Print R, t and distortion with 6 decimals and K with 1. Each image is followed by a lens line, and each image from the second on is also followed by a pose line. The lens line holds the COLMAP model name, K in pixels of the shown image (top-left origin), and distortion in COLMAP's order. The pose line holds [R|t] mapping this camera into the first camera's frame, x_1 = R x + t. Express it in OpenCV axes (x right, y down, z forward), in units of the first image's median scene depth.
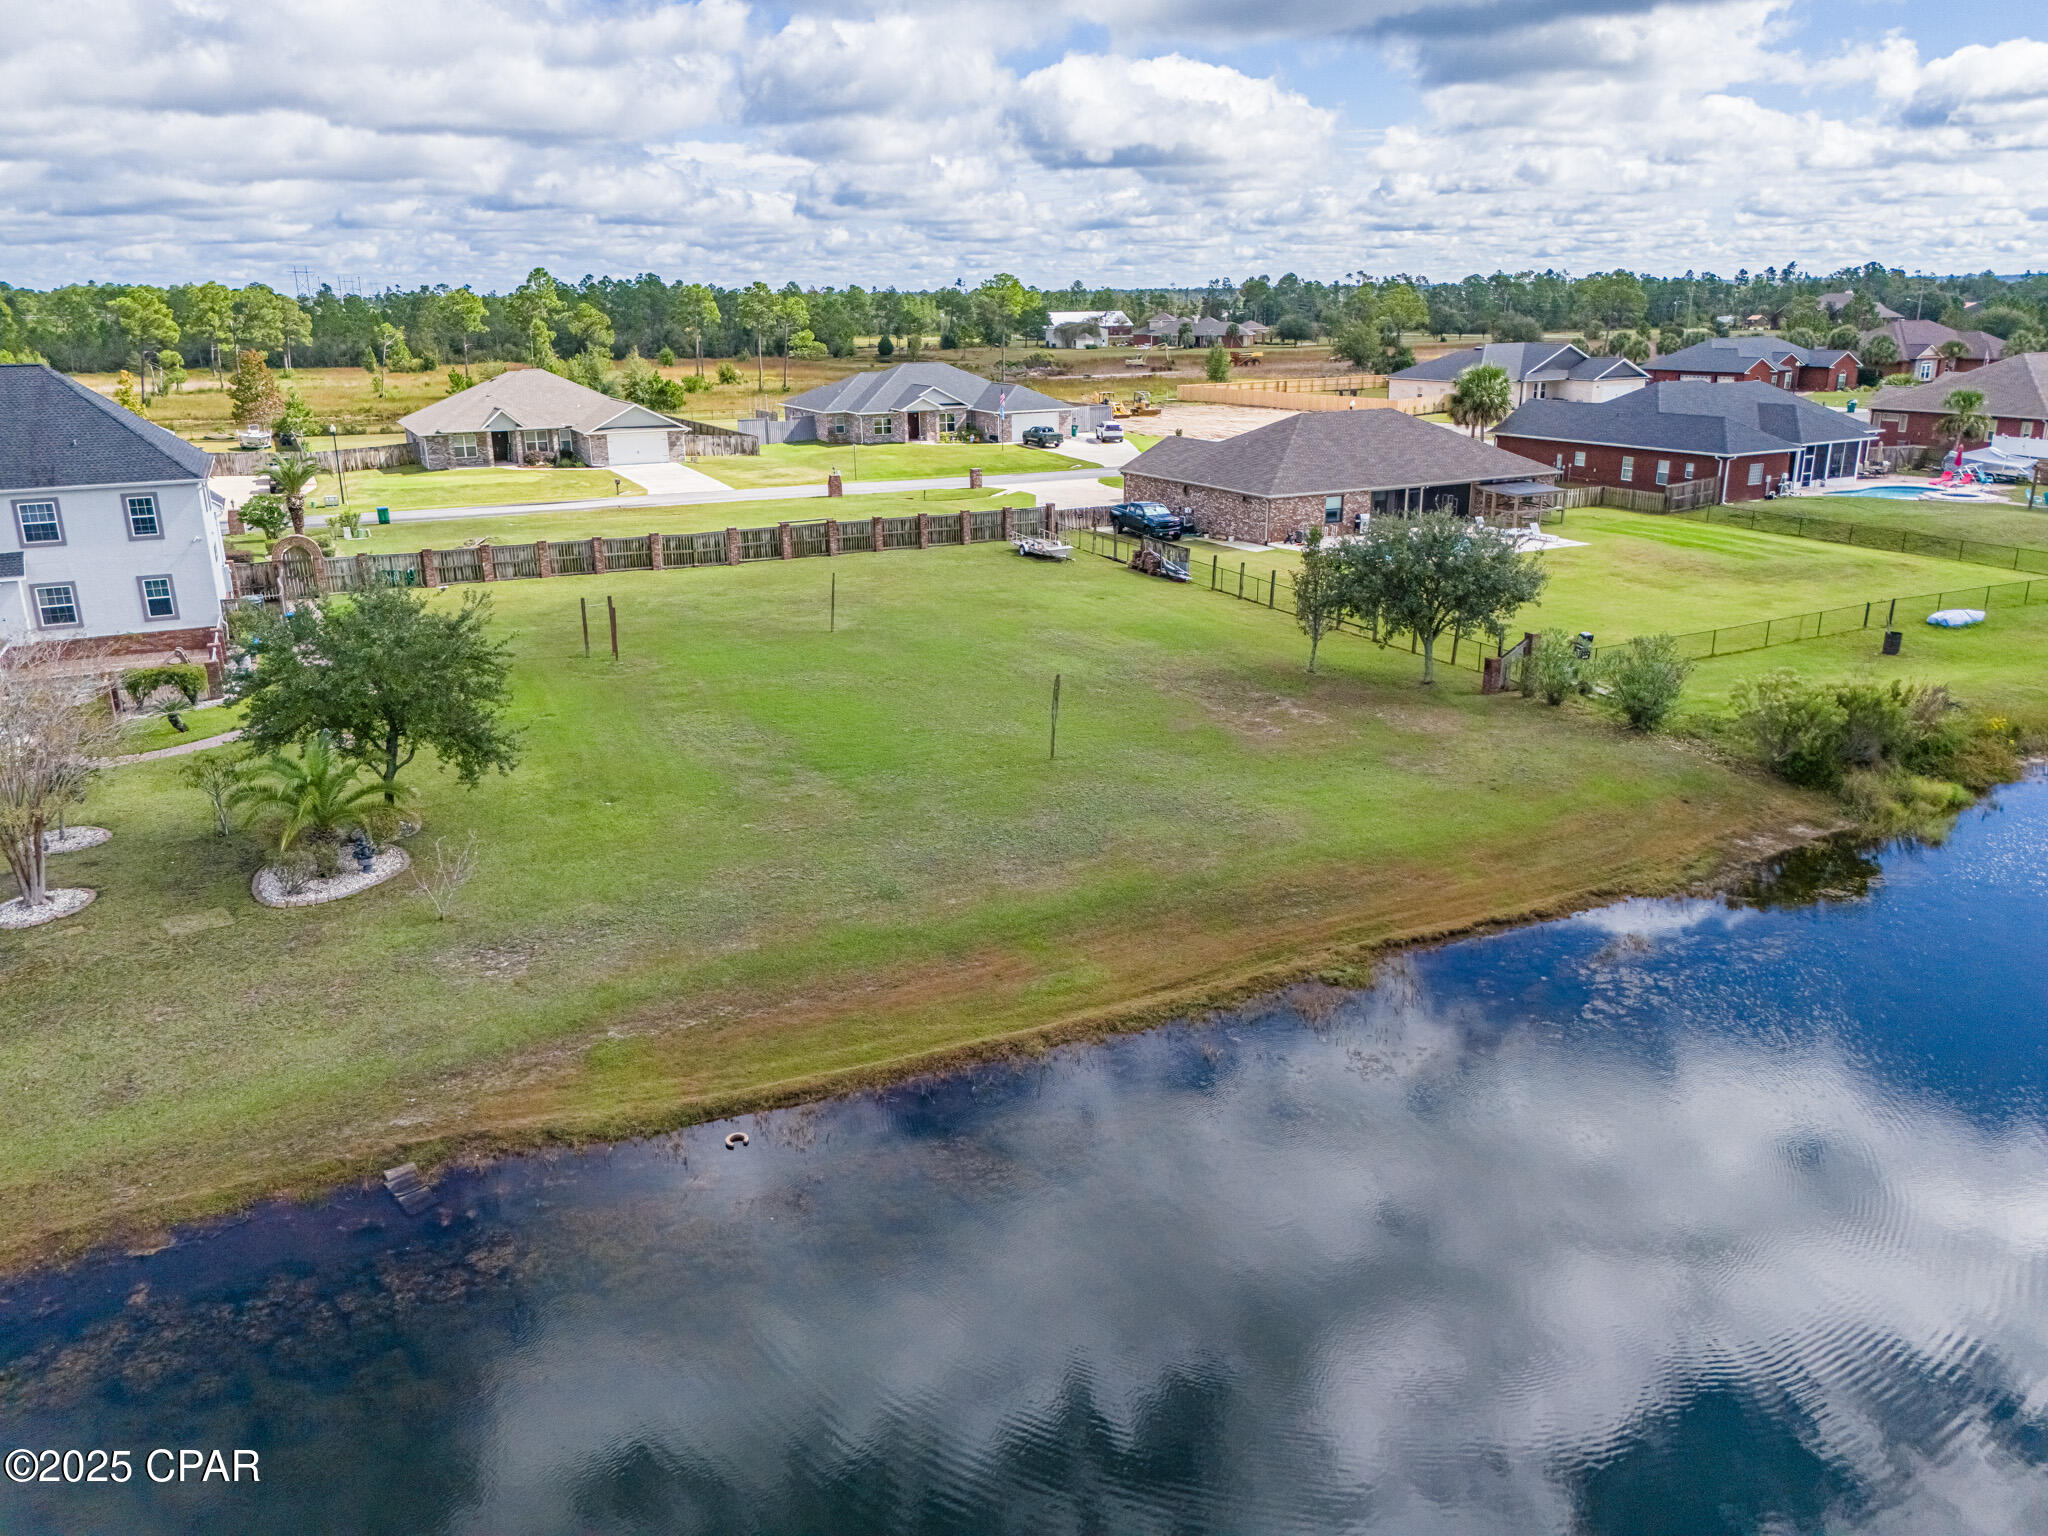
lens RADIAL K [[1510.0, 0, 1024.0], [0, 1510.0, 768.0], [0, 0, 1]] dist [0.060465, -0.058750]
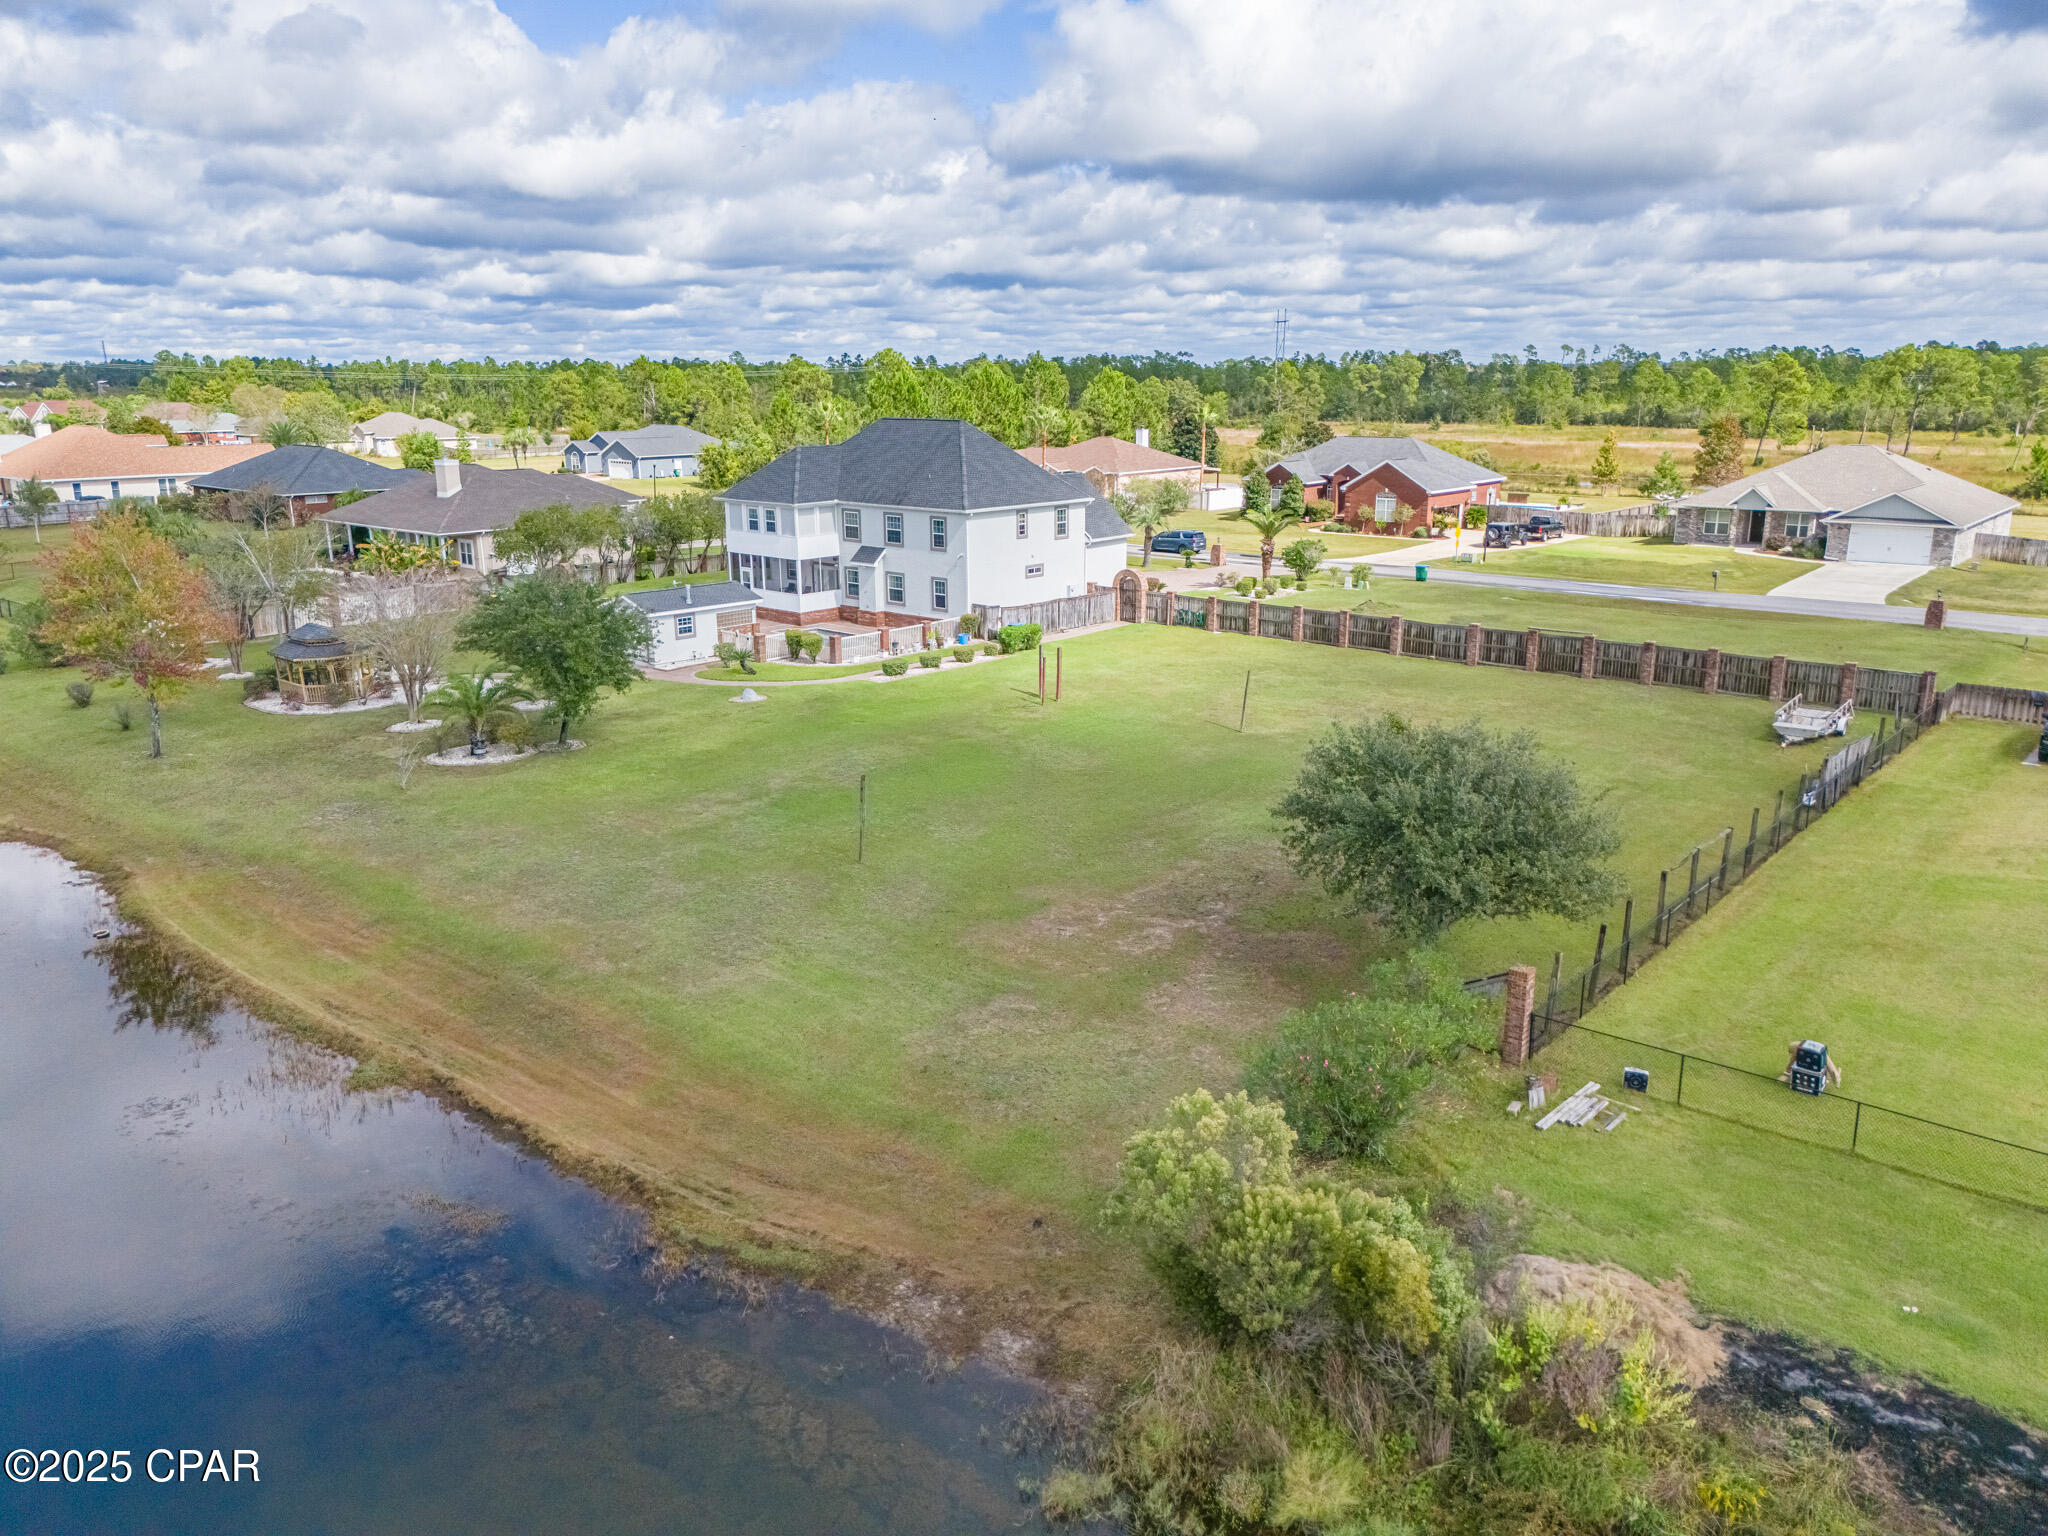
lens RADIAL K [[1507.4, 0, 1028.4], [0, 1507.4, 765.8], [0, 0, 1]] dist [0.063425, -0.056734]
pose [[0.391546, 0.241533, -0.887893, 0.506129], [-0.272798, 0.952024, 0.138679, -0.127892], [0.878791, 0.187916, 0.438651, 0.380383]]
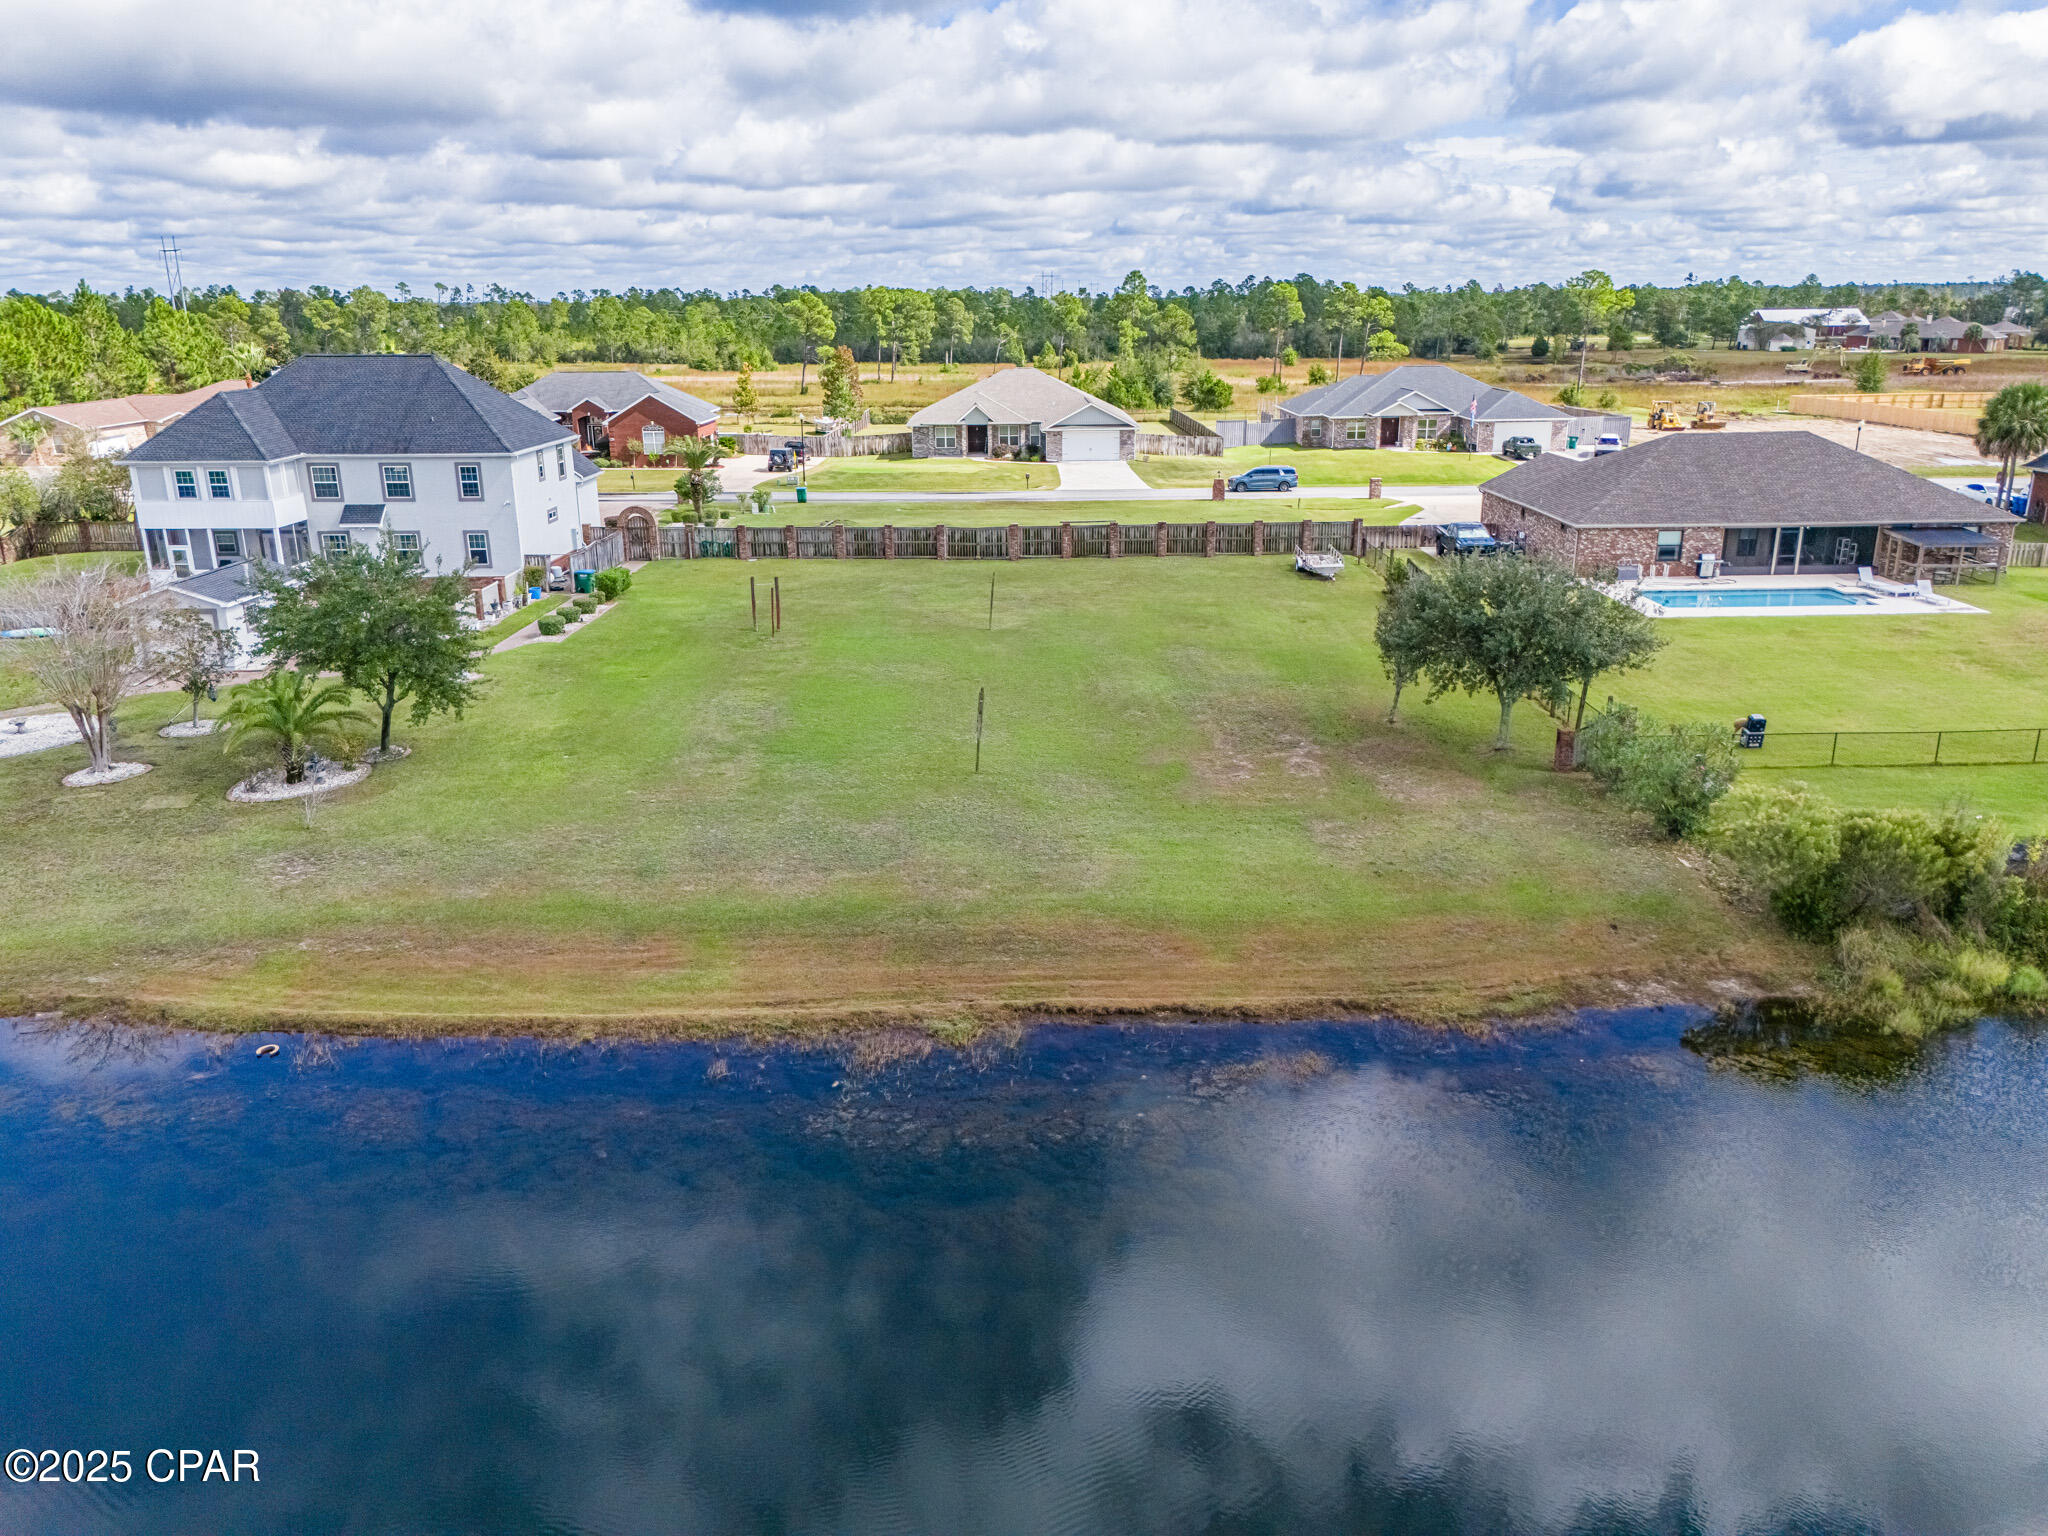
lens RADIAL K [[1507.4, 0, 1028.4], [0, 1507.4, 765.8], [0, 0, 1]] dist [0.063425, -0.056734]
pose [[0.898561, 0.131576, -0.418660, 0.263406], [-0.131620, 0.990878, 0.028918, -0.024765], [0.418646, 0.029120, 0.907683, 0.068364]]
